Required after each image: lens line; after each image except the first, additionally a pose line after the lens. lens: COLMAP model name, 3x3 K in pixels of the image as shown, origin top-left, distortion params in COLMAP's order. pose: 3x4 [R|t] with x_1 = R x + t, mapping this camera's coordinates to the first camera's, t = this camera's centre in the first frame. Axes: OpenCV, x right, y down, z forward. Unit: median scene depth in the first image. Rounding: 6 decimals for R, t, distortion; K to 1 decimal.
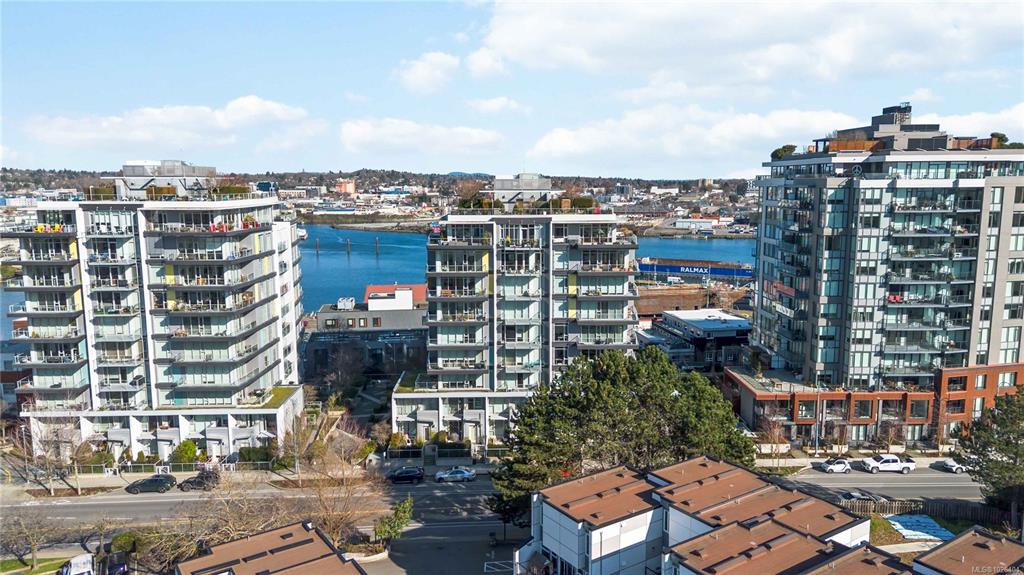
lens RADIAL K [[714.7, 0, 515.5], [0, 714.7, 289.2], [0, 0, 1]] dist [0.059866, -0.020738]
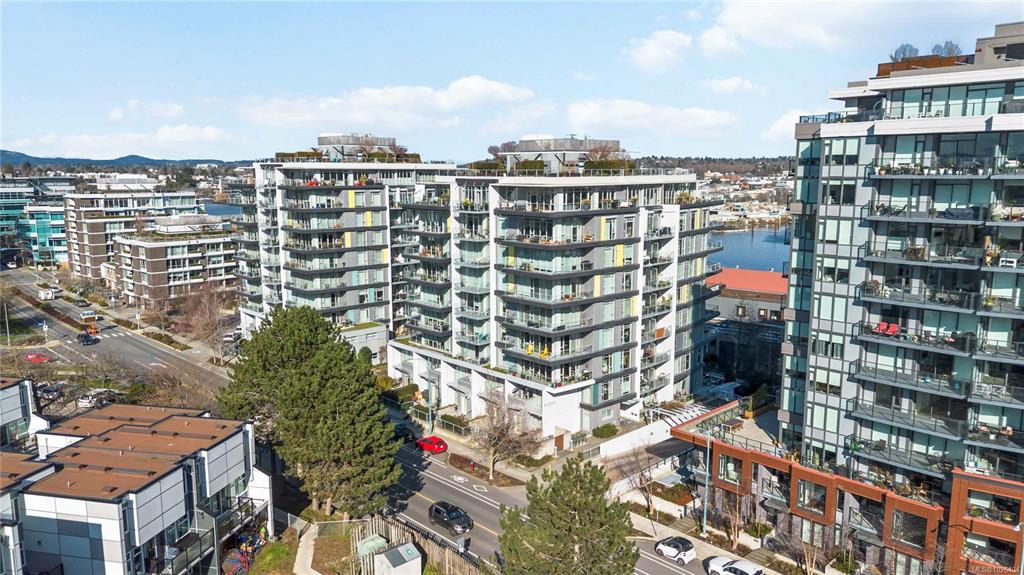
lens RADIAL K [[714.7, 0, 519.5], [0, 714.7, 288.9], [0, 0, 1]] dist [0.059866, -0.020738]
pose [[0.693184, 0.123633, -0.710079, 0.725942], [-0.113832, 0.991593, 0.061524, -0.020461], [0.711715, 0.038182, 0.701429, 0.381566]]
